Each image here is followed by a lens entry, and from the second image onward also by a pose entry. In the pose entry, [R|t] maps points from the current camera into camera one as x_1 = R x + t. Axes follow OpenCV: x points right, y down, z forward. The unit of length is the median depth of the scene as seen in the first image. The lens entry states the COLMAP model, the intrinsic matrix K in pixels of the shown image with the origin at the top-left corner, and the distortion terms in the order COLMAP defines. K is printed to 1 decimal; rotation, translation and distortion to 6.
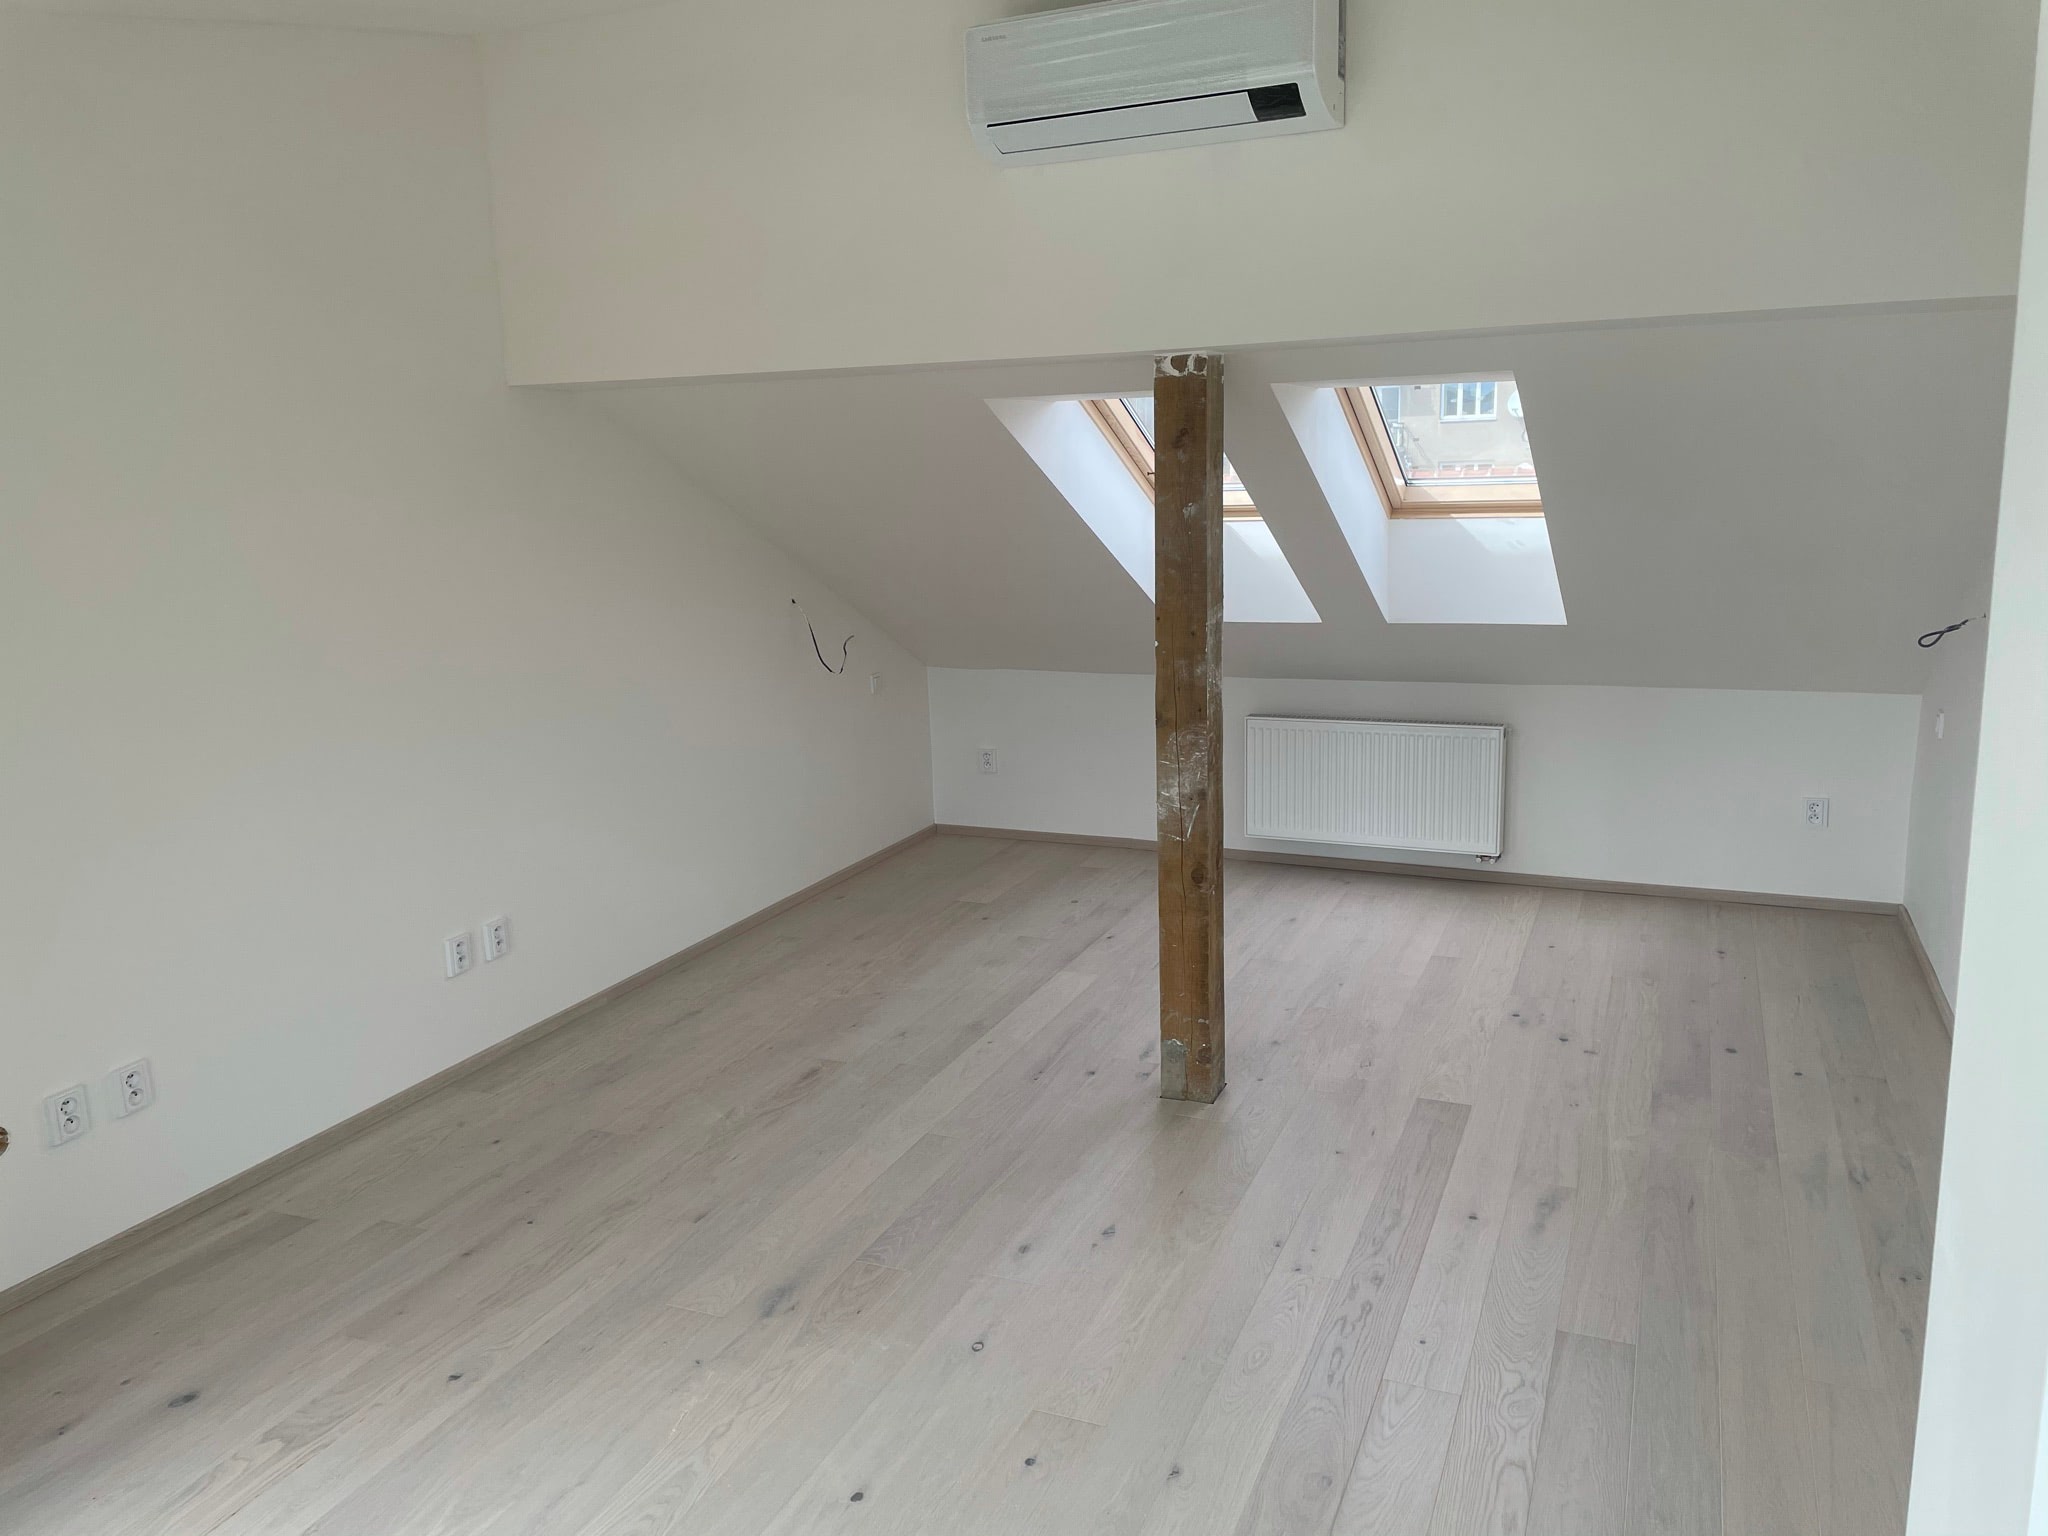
lens RADIAL K [[1545.8, 0, 1005.9], [0, 1545.8, 801.3], [0, 0, 1]] dist [0.077947, -0.085489]
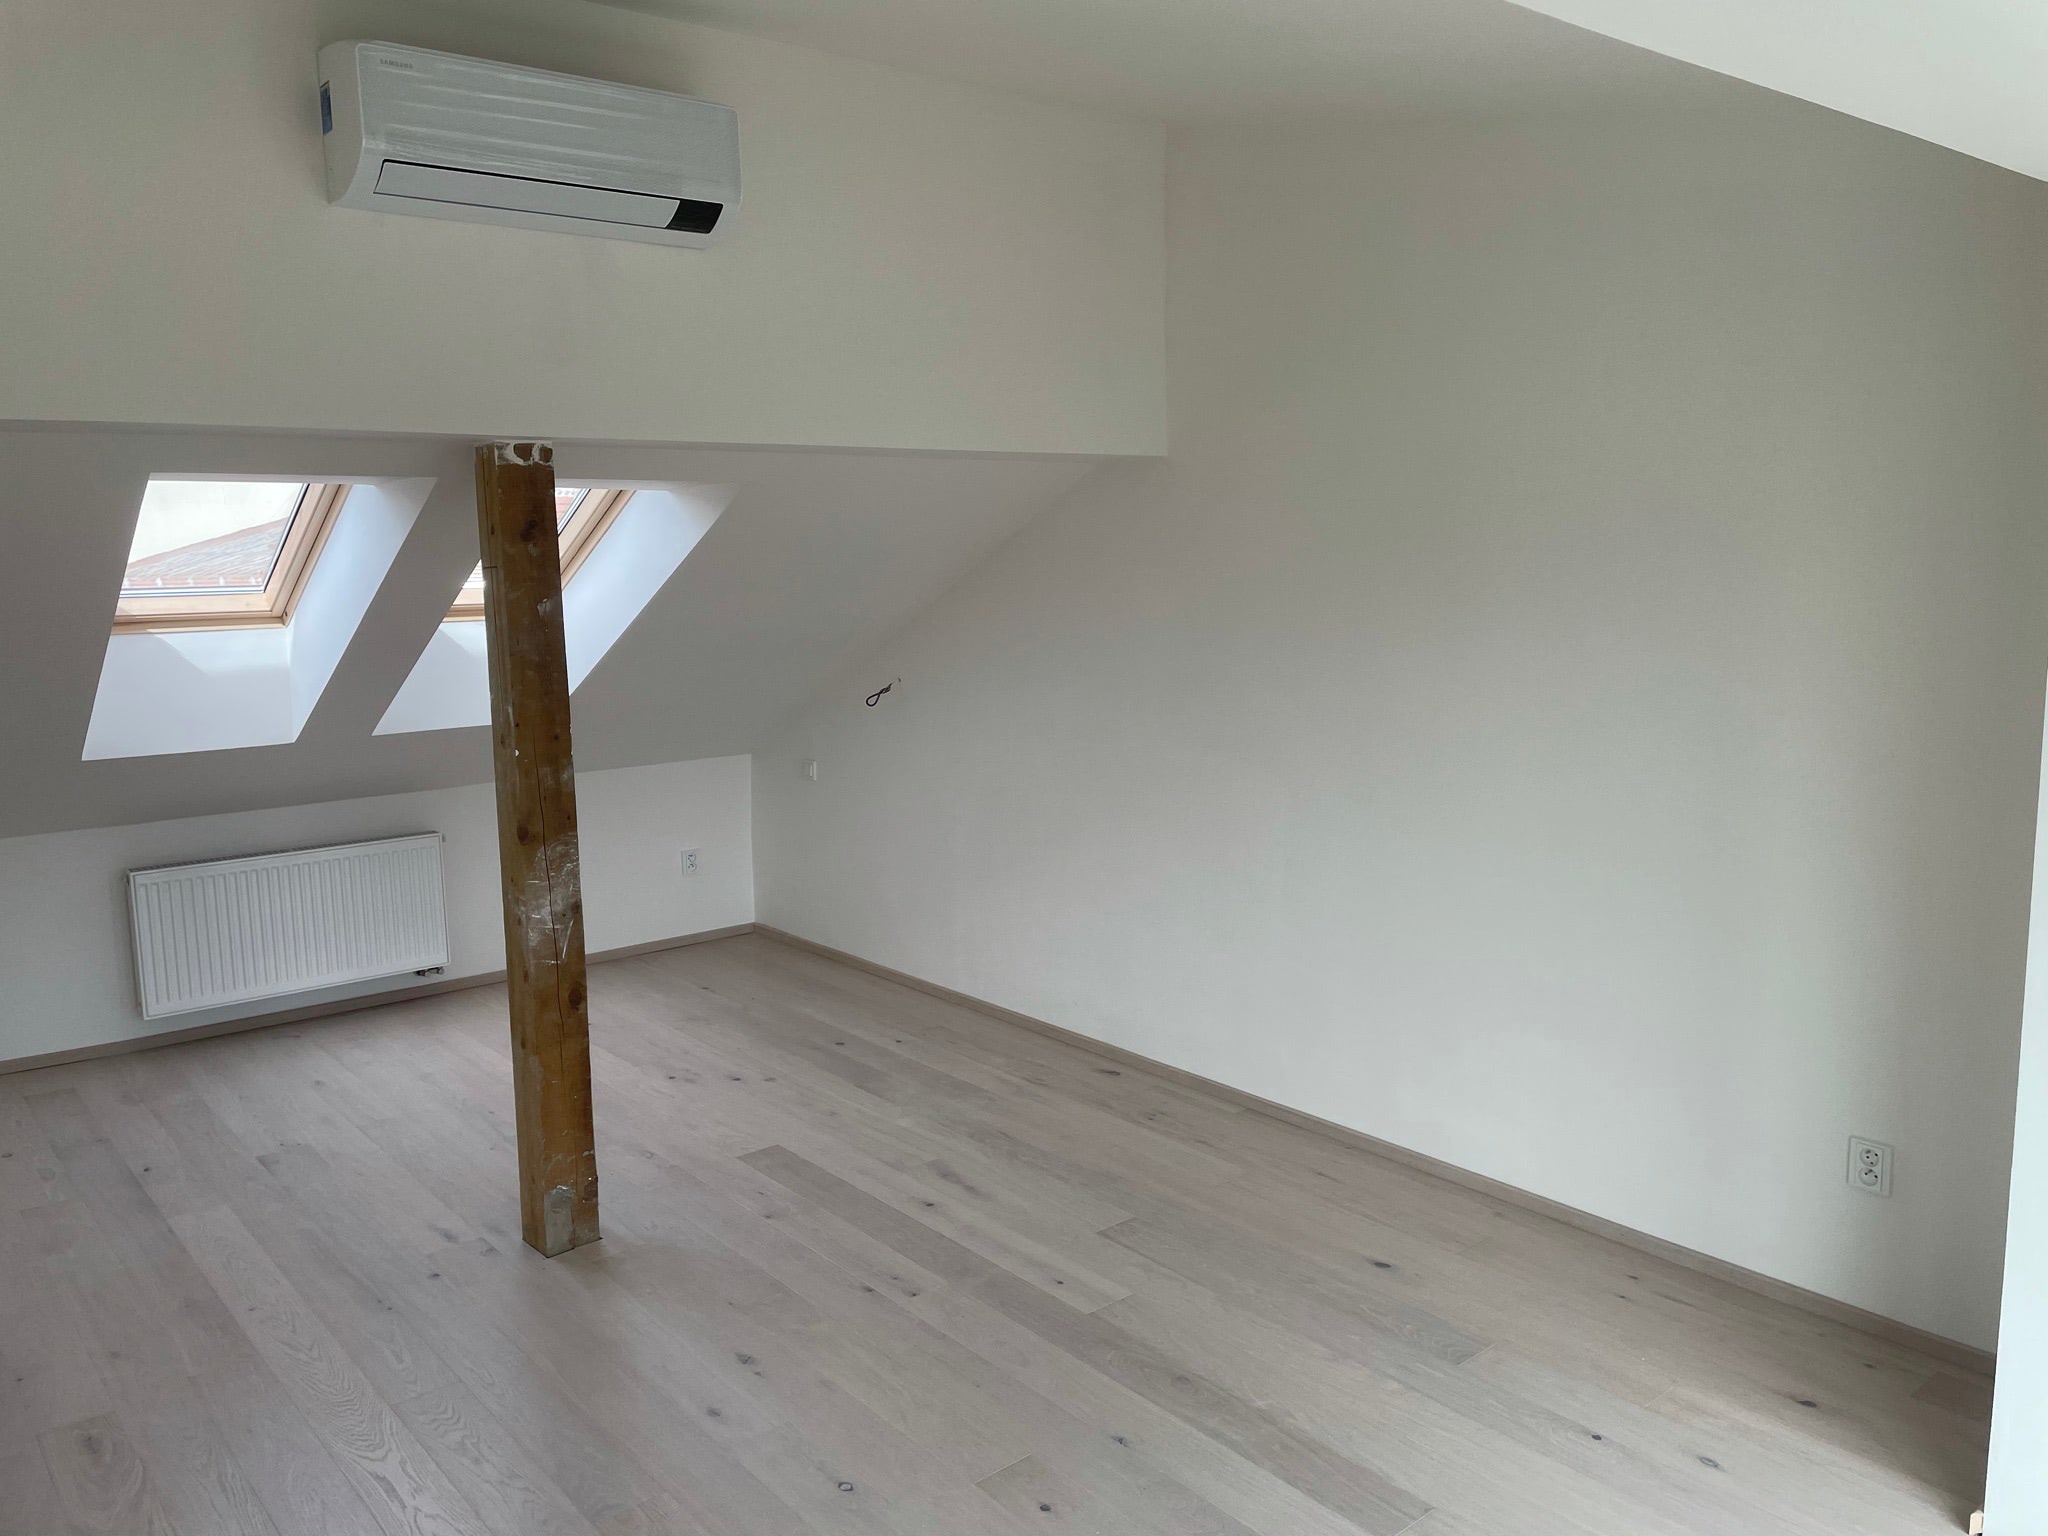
lens RADIAL K [[1545.8, 0, 1049.2], [0, 1545.8, 791.3], [0, 0, 1]] dist [0.077947, -0.085489]
pose [[0.438756, -0.123516, 0.890077, -0.577917], [0.197523, 0.979539, 0.038564, -0.053223], [-0.876629, 0.158890, 0.454176, 0.314831]]
